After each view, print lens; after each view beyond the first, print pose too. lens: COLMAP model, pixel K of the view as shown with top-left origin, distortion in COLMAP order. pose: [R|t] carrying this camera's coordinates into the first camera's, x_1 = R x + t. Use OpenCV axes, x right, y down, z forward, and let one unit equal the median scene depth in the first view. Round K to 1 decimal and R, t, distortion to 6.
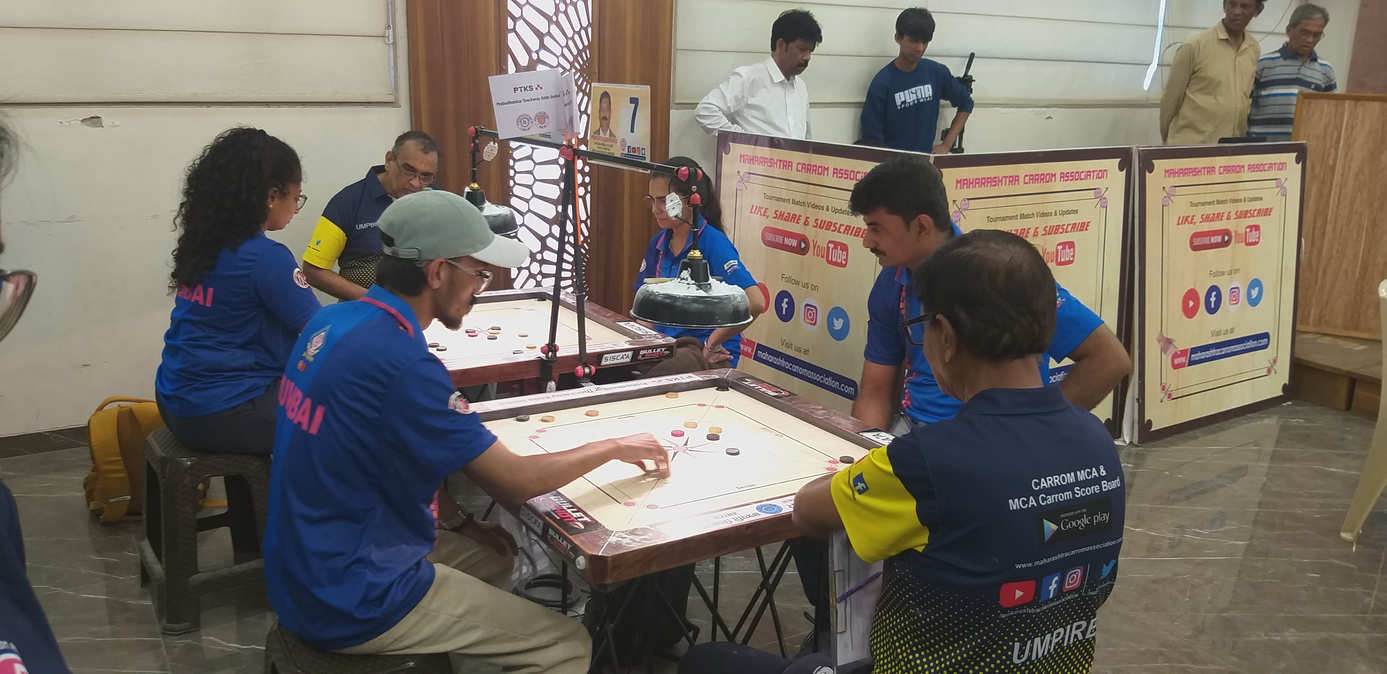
lens RADIAL K [[1066.9, 0, 693.5], [0, 1066.9, 337.0], [0, 0, 1]] dist [0.094607, -0.185037]
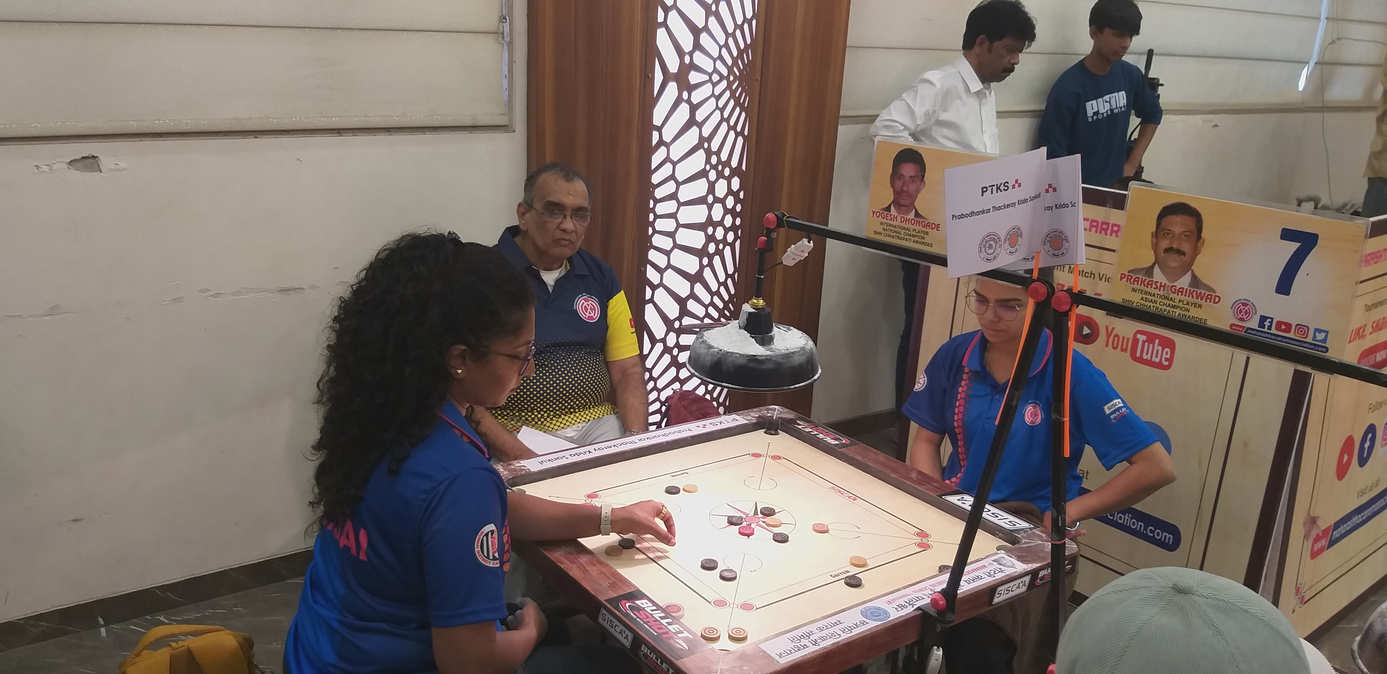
lens RADIAL K [[1066.9, 0, 693.5], [0, 1066.9, 337.0], [0, 0, 1]] dist [0.094607, -0.185037]
pose [[0.996637, -0.003953, 0.081847, -0.199243], [0.000756, 0.999237, 0.039062, -0.098269], [-0.081939, -0.038869, 0.995879, 0.256604]]
